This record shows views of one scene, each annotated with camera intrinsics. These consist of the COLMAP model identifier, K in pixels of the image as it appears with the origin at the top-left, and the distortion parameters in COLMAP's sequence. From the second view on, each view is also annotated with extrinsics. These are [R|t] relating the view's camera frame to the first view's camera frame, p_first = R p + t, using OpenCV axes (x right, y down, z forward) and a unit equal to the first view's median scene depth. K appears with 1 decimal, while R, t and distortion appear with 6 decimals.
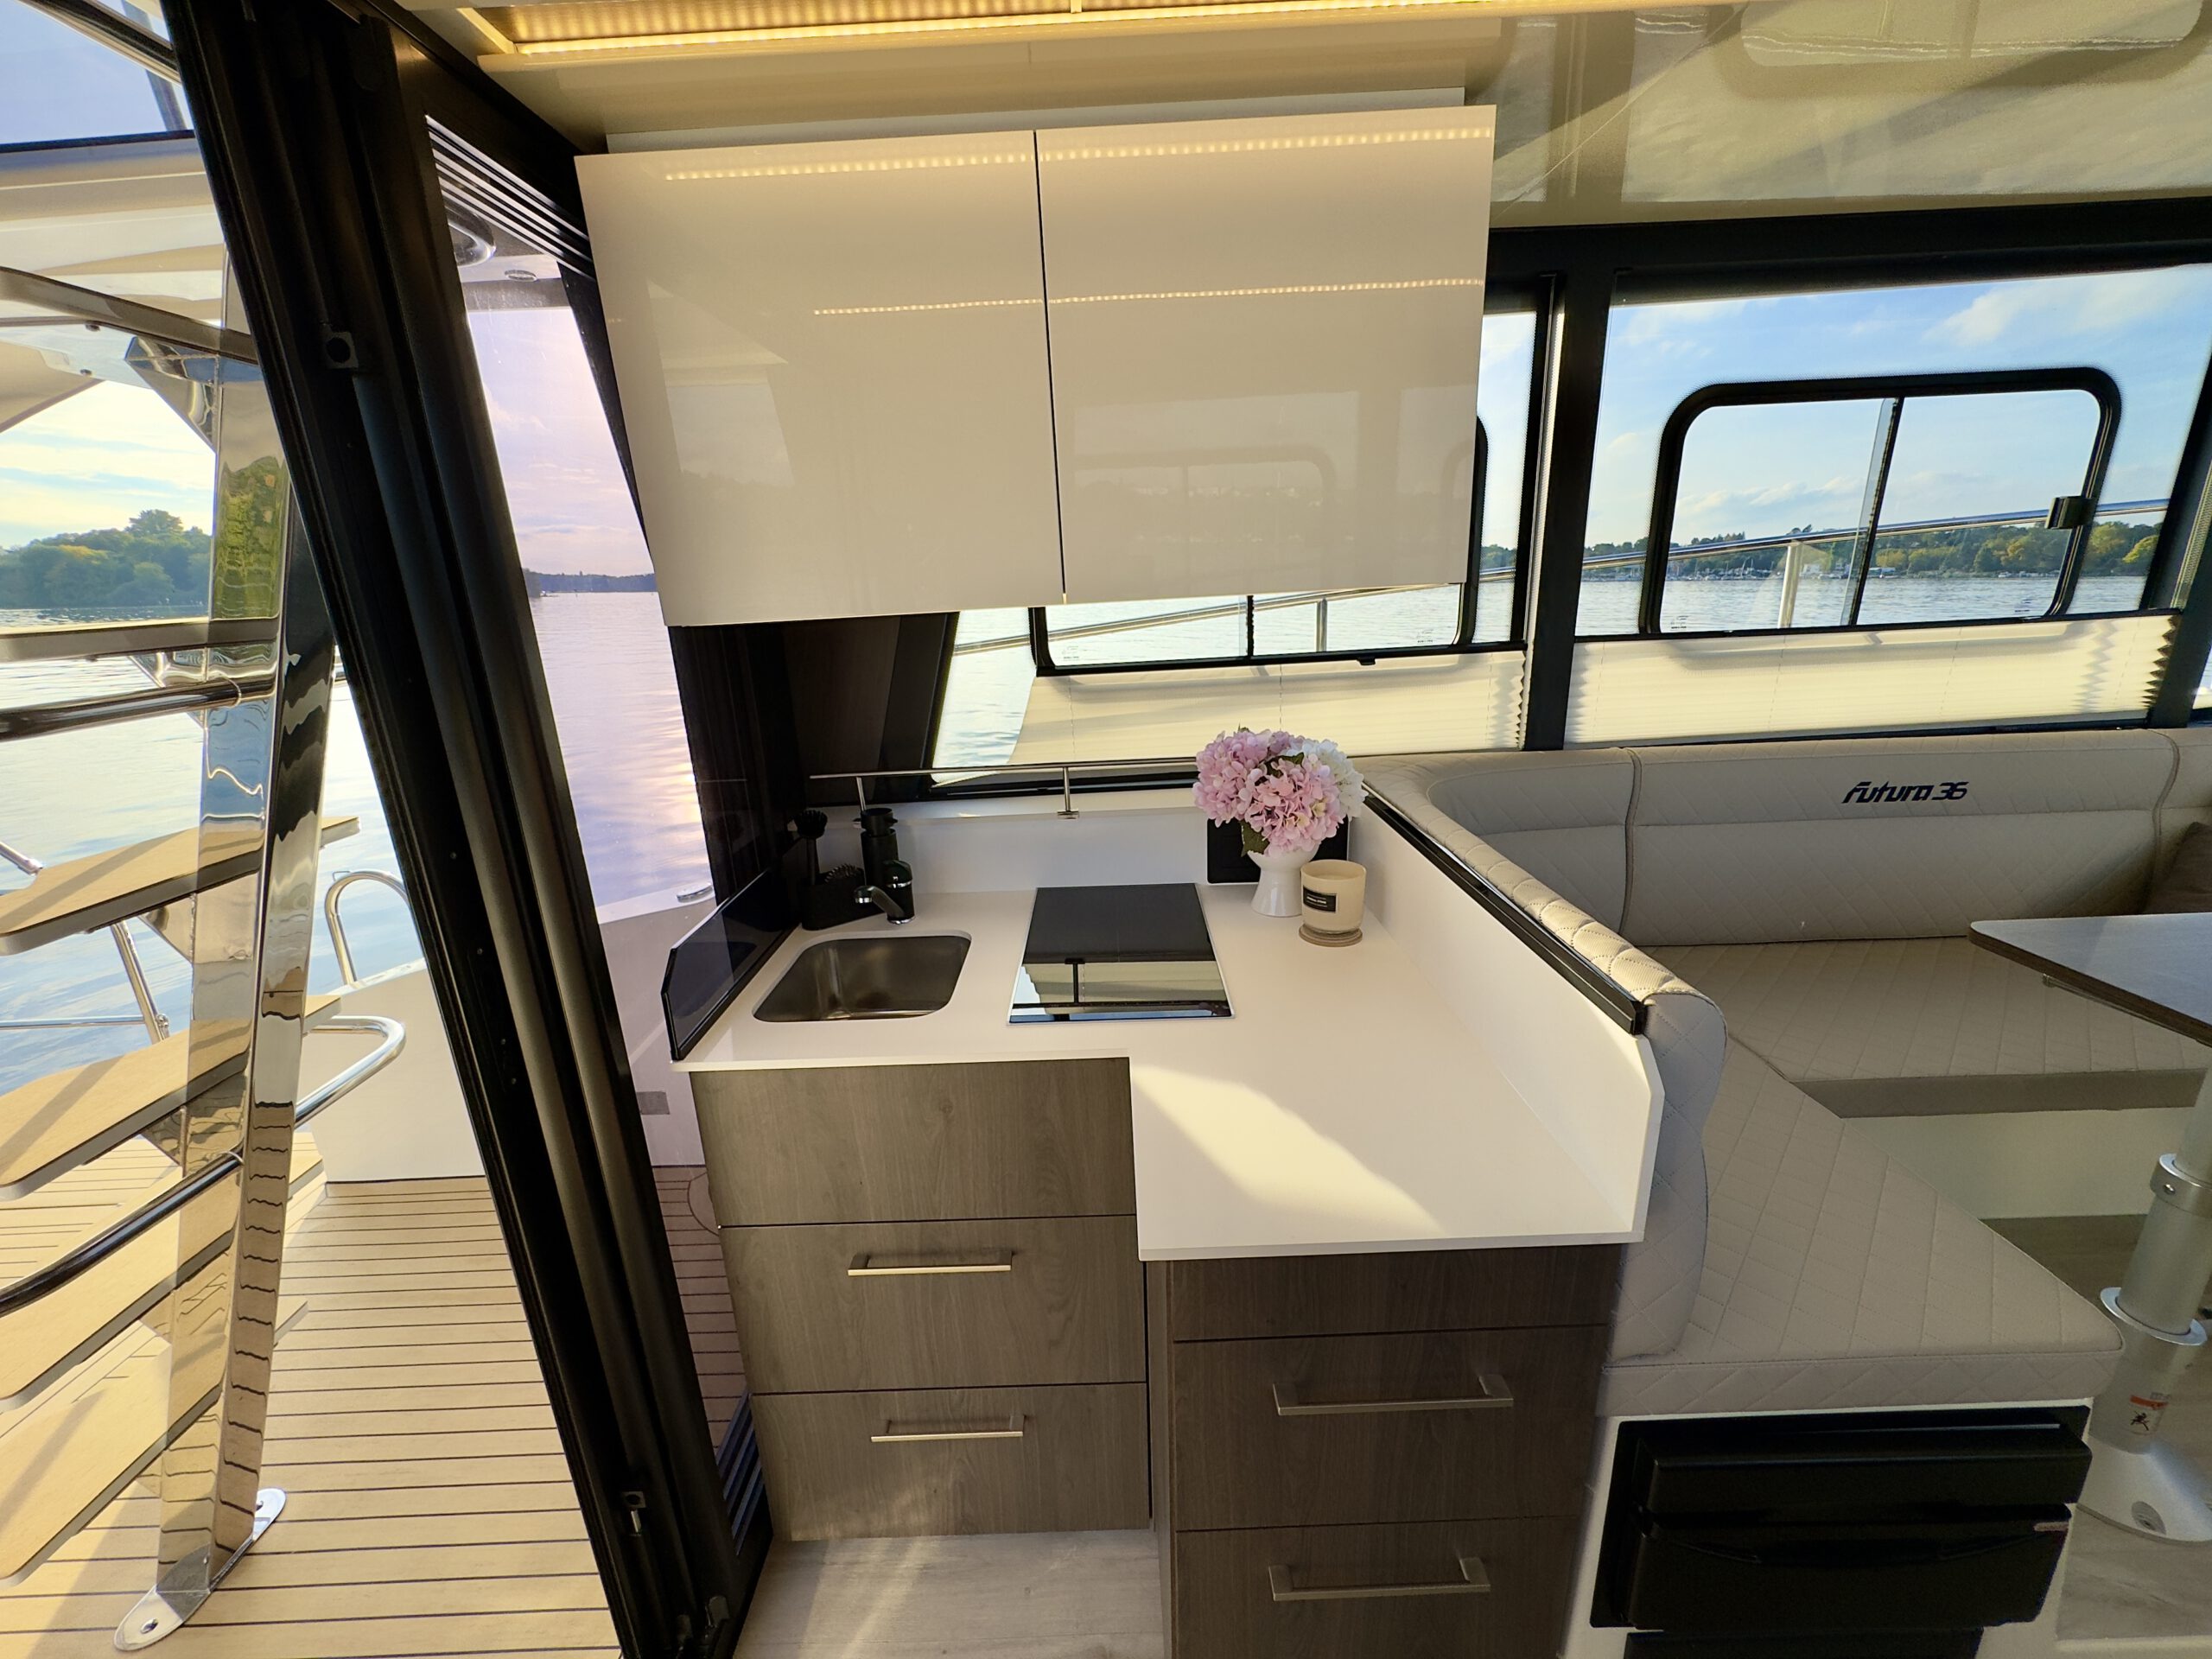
lens RADIAL K [[888.5, 0, 1099.7], [0, 888.5, 826.8], [0, 0, 1]] dist [-0.000516, 0.000850]
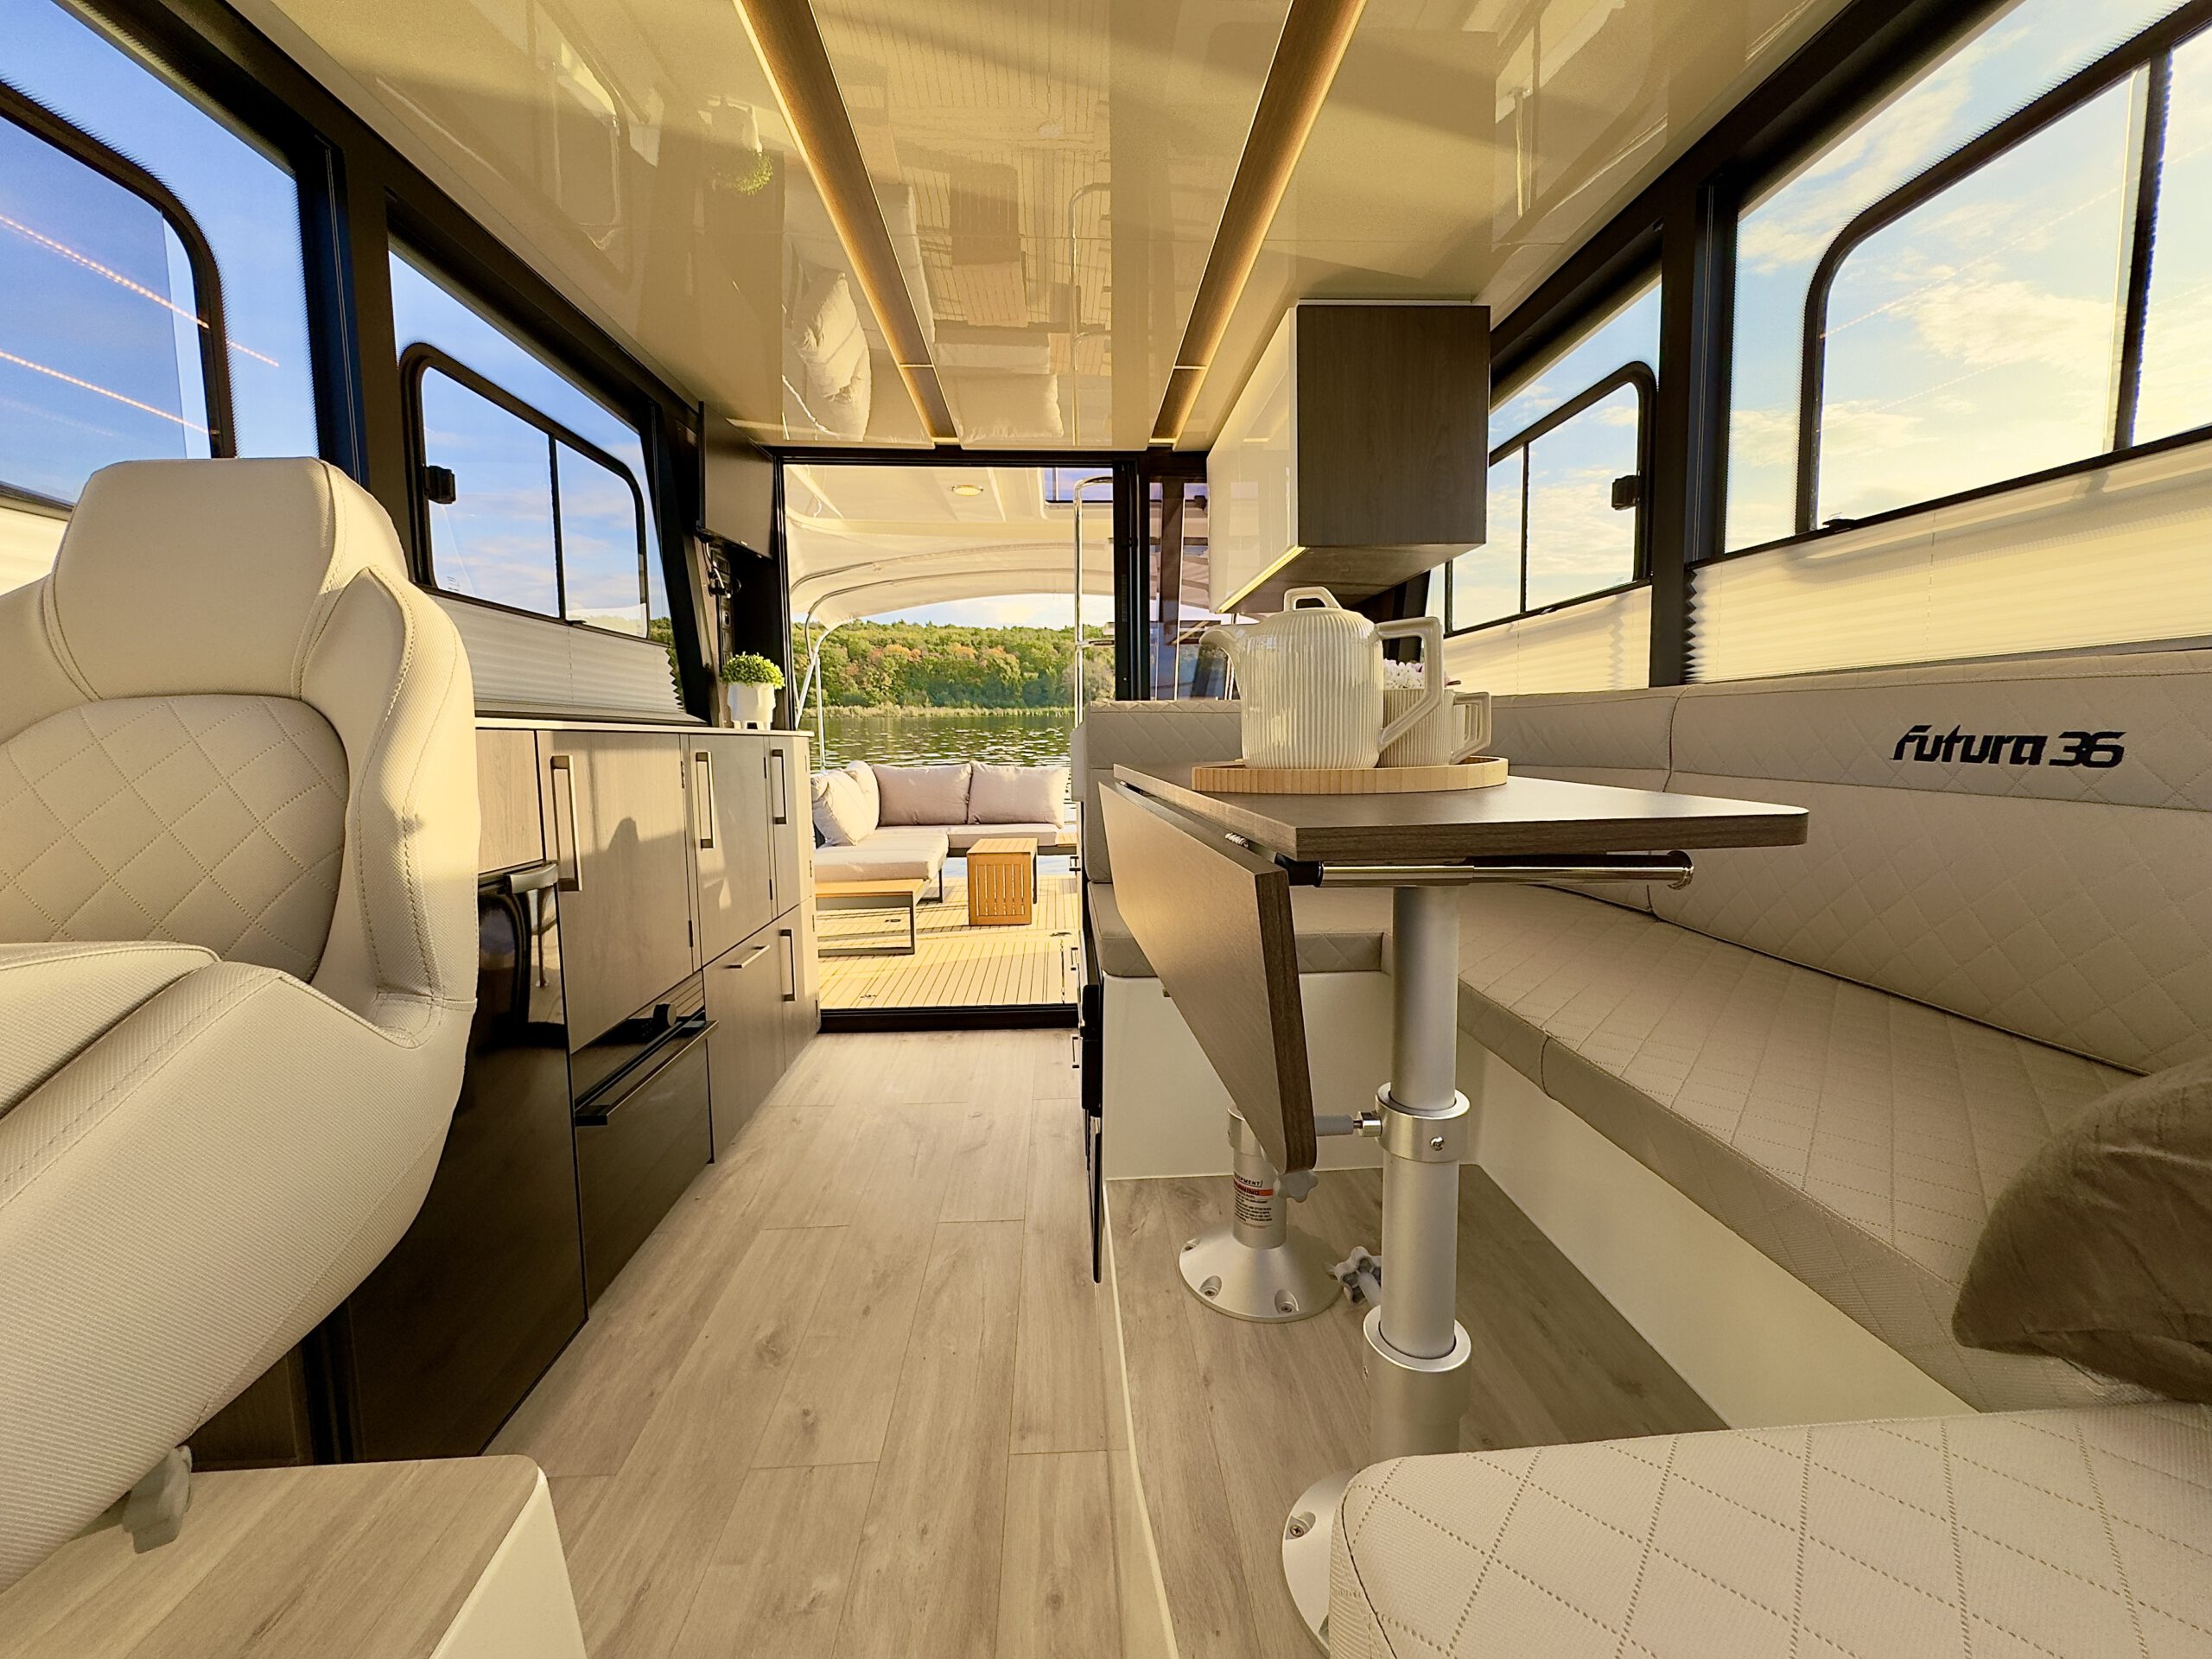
lens RADIAL K [[886.9, 0, 1106.8], [0, 886.9, 818.8], [0, 0, 1]] dist [0.001413, -0.000319]
pose [[0.045716, 0.132863, -0.990080, 1.522443], [-0.268372, 0.956313, 0.115940, 0.095655], [0.962230, 0.260409, 0.079376, 0.445648]]
